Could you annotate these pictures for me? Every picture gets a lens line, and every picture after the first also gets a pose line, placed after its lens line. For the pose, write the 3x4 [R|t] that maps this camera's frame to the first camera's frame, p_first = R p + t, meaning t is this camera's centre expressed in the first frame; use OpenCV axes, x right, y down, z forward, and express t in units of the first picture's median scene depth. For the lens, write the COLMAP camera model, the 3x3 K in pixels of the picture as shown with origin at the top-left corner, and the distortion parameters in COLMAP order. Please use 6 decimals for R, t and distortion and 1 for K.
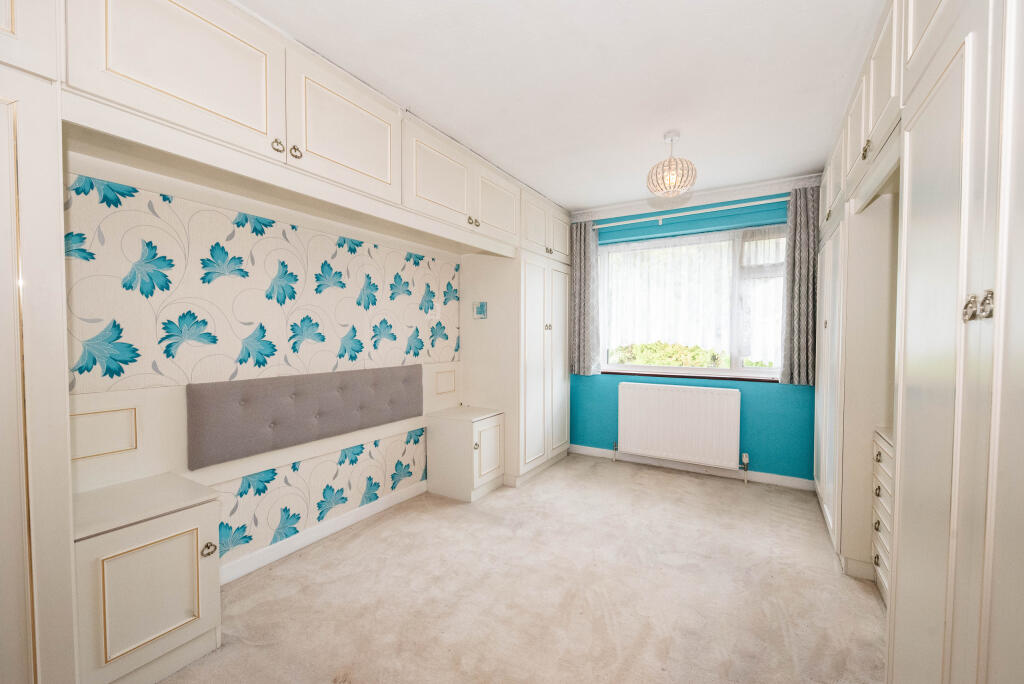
lens RADIAL K [[405.1, 0, 512.0], [0, 405.1, 342.0], [0, 0, 1]] dist [0.000144, -0.004030]
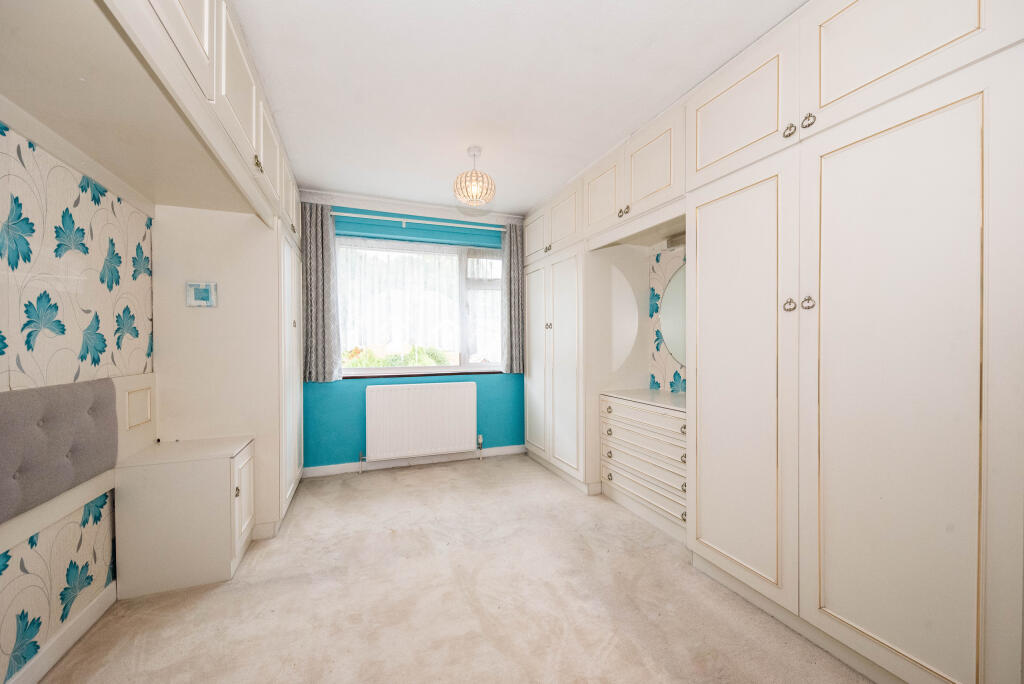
lens RADIAL K [[405.1, 0, 512.0], [0, 405.1, 342.0], [0, 0, 1]] dist [0.000144, -0.004030]
pose [[0.605930, 0.000380, 0.795518, -0.320445], [0.021839, 0.999615, -0.017112, 0.025202], [-0.795218, 0.027742, 0.605688, 0.199350]]
